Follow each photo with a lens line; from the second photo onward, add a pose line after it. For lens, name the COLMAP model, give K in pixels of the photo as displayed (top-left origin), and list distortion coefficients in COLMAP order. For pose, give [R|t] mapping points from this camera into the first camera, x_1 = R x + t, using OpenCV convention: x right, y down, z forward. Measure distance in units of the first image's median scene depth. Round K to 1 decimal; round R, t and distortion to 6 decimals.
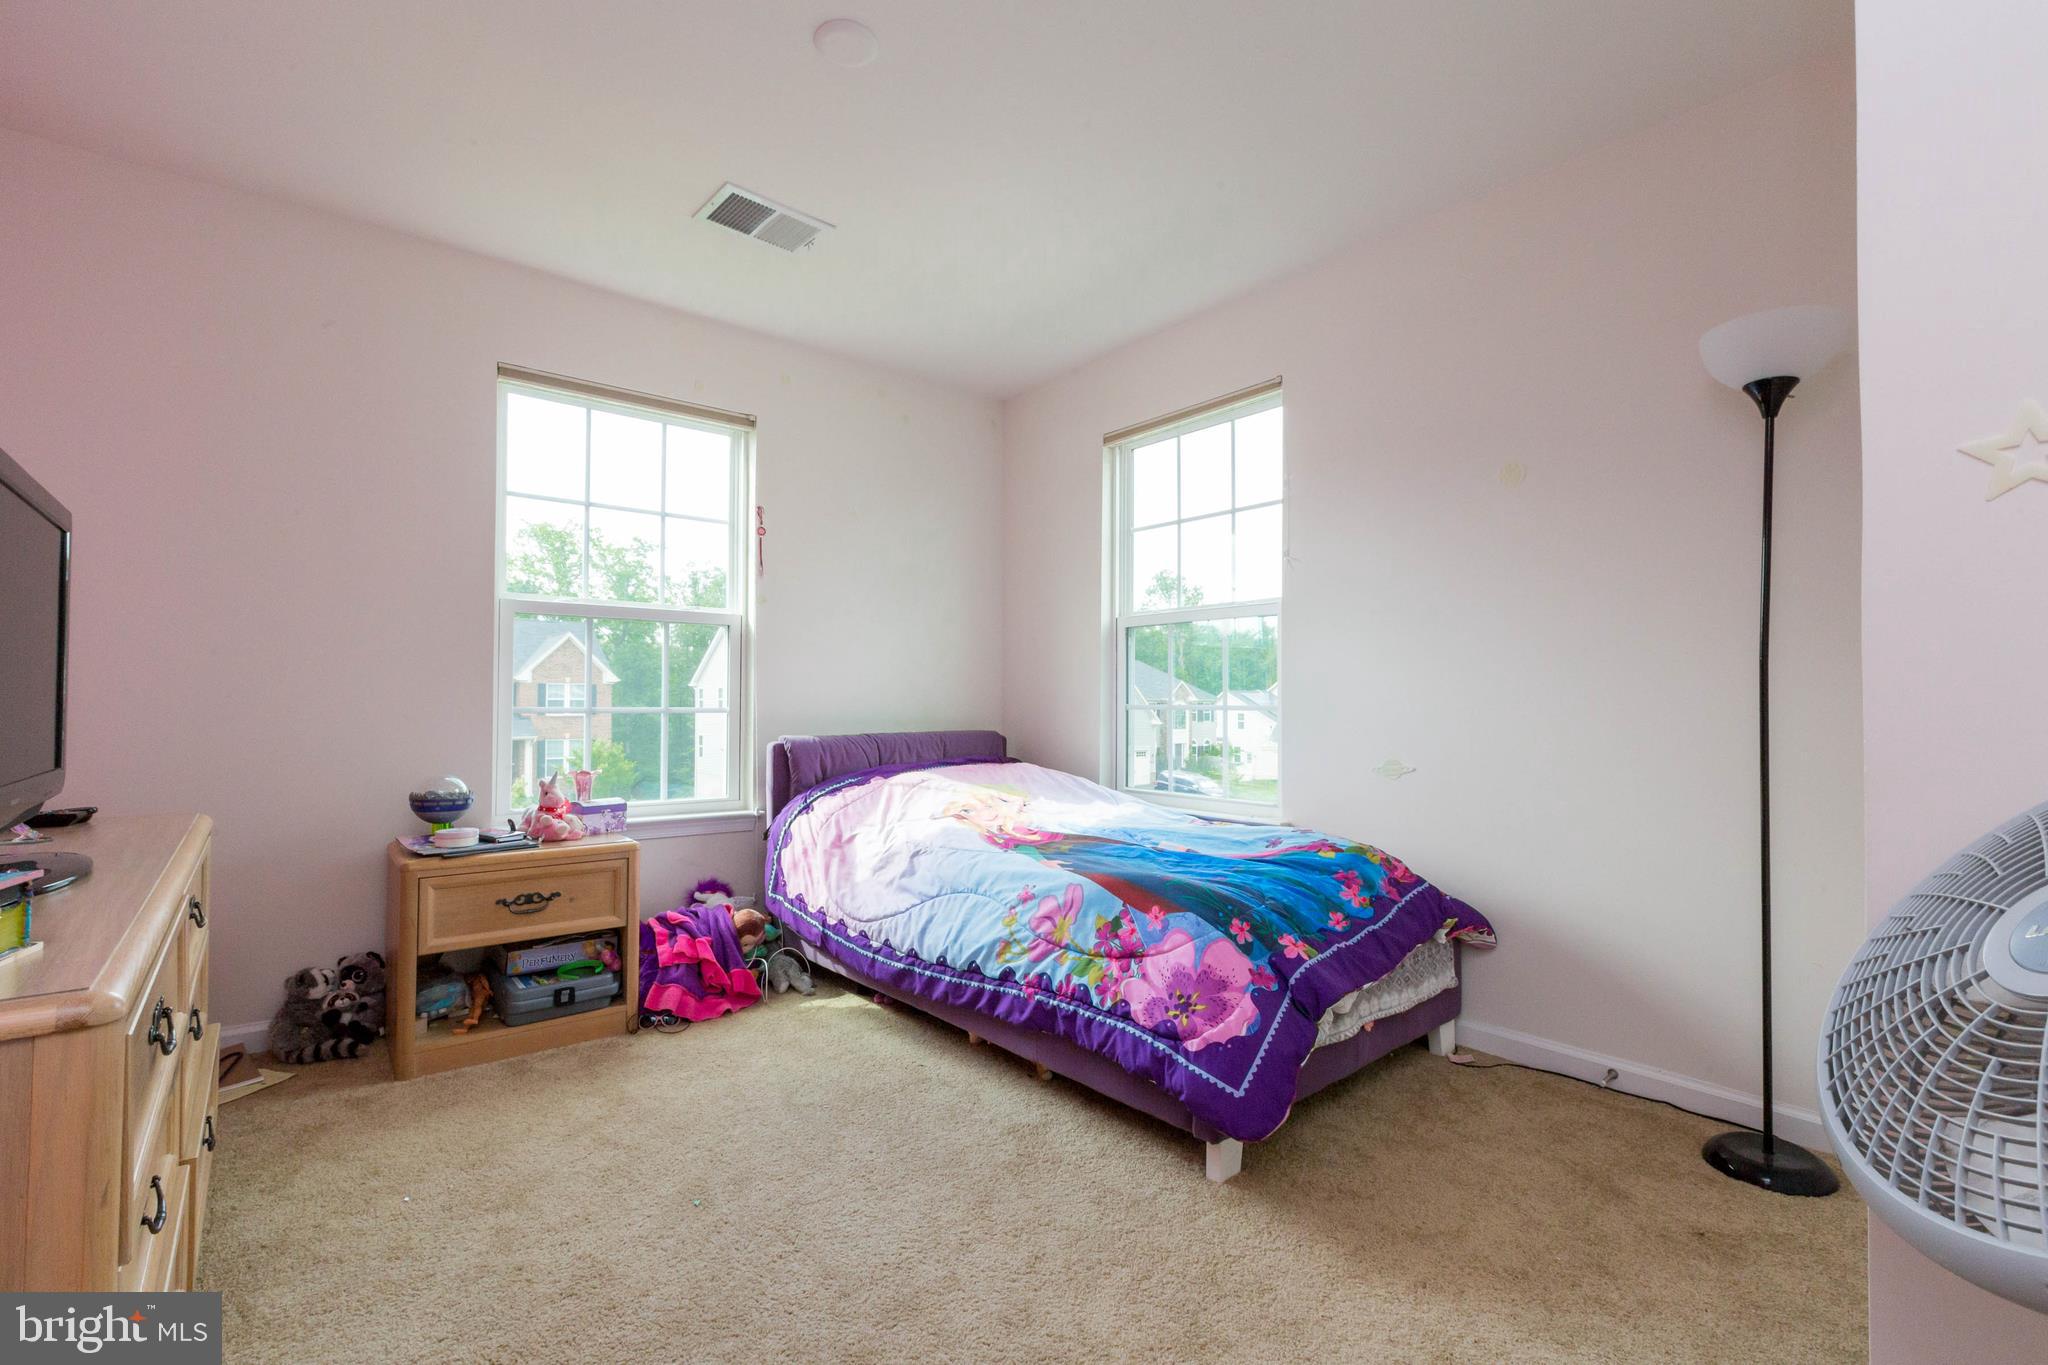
lens RADIAL K [[939.8, 0, 1028.1], [0, 939.8, 682.1], [0, 0, 1]] dist [0.003506, -0.000003]
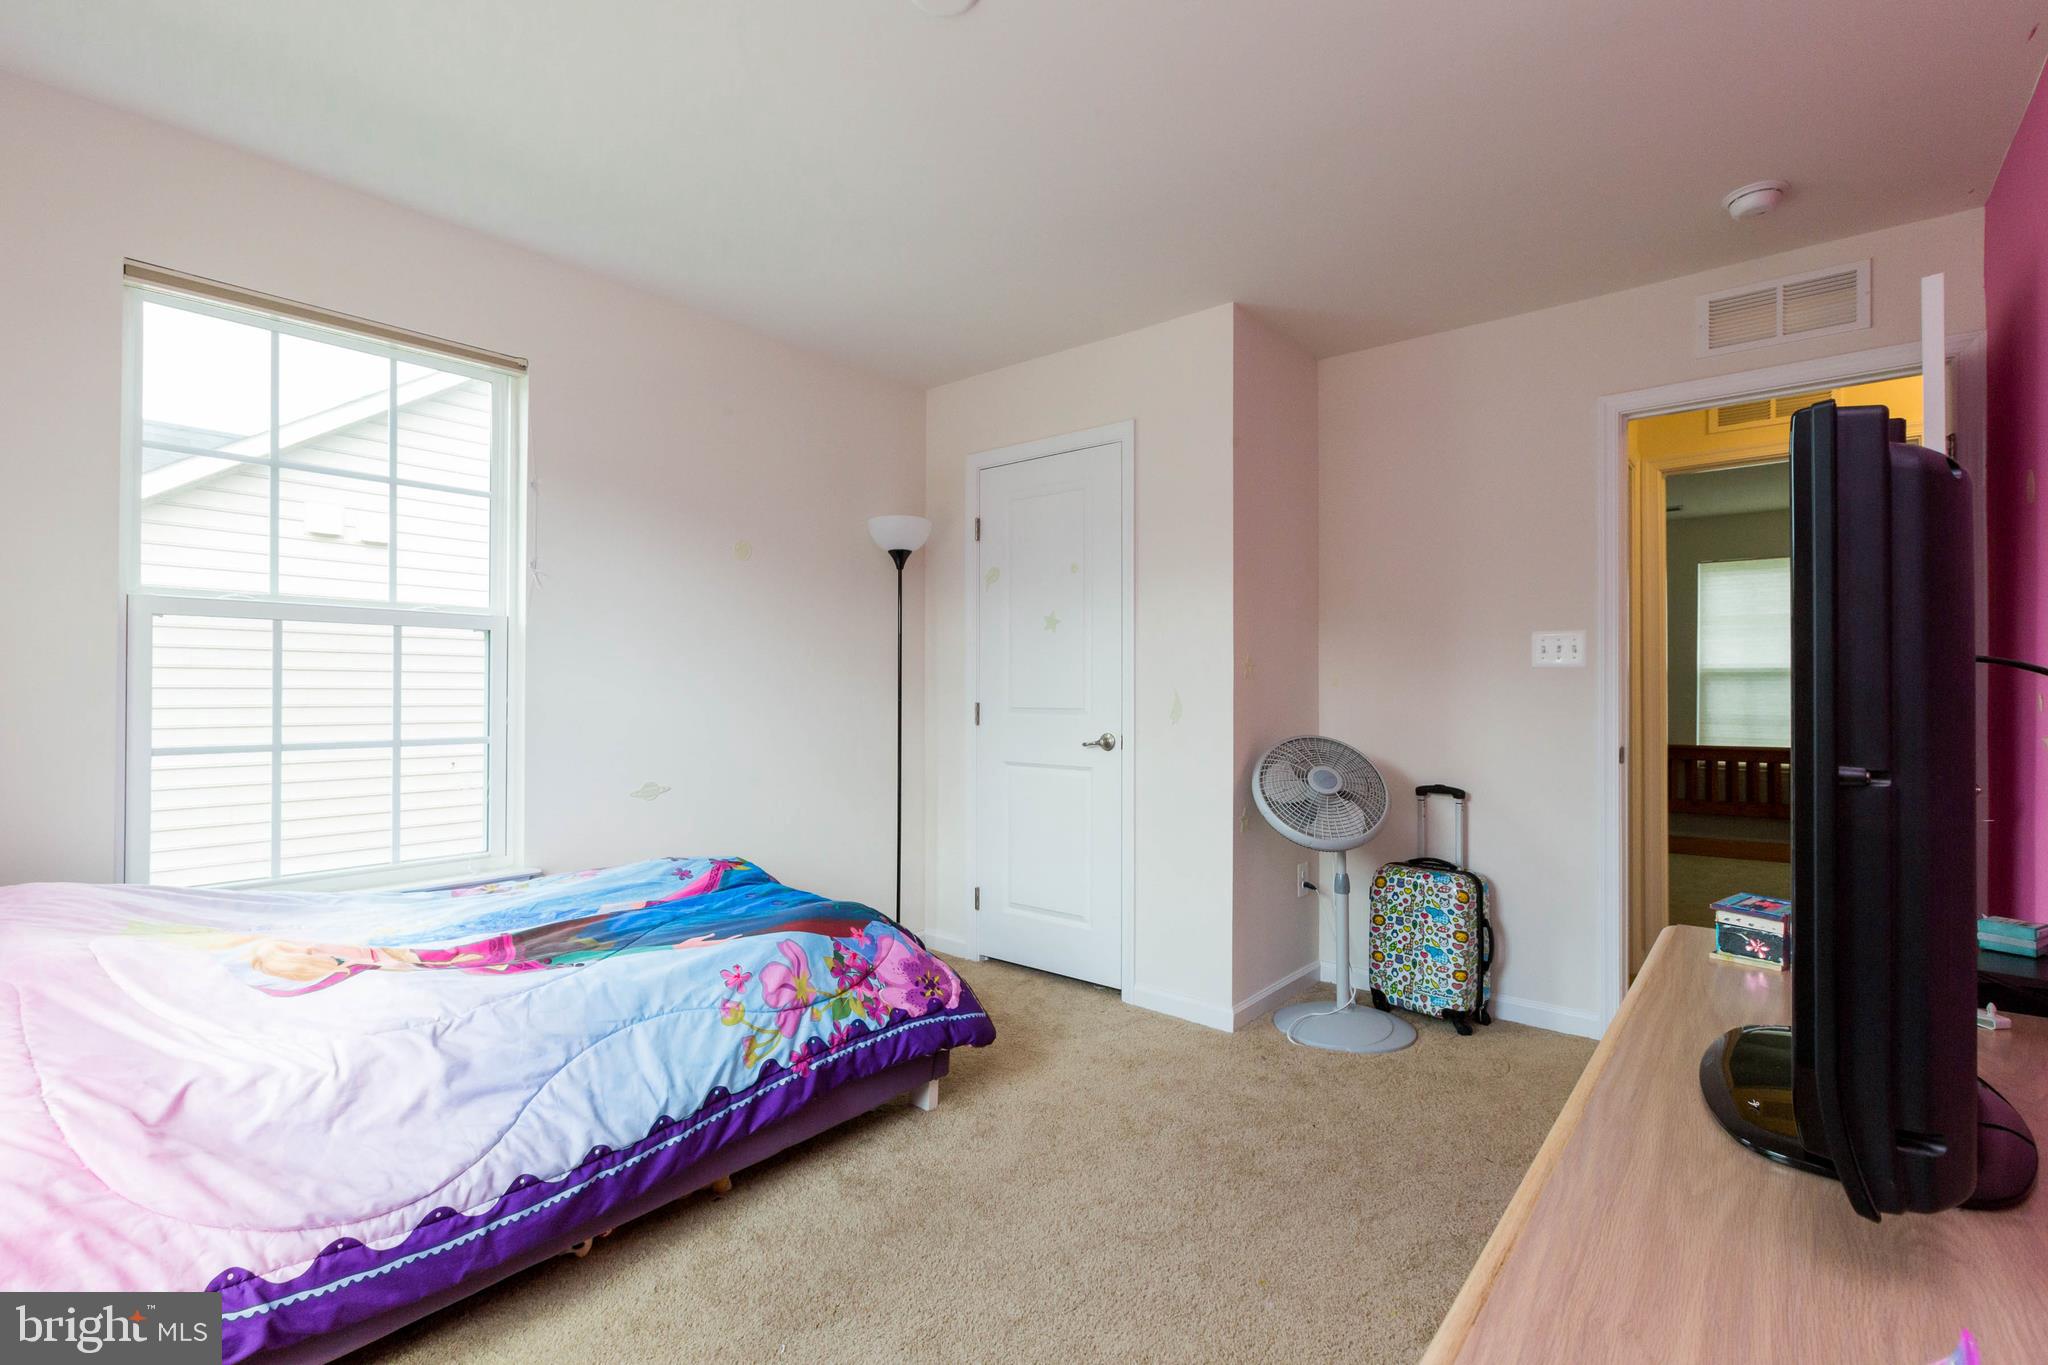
lens RADIAL K [[939.8, 0, 1043.1], [0, 939.8, 691.5], [0, 0, 1]] dist [0.003506, -0.000003]
pose [[-0.233578, 0.008766, 0.972299, -0.912323], [-0.024431, 0.999591, -0.014881, -0.025799], [-0.972031, -0.027230, -0.233268, 0.964727]]
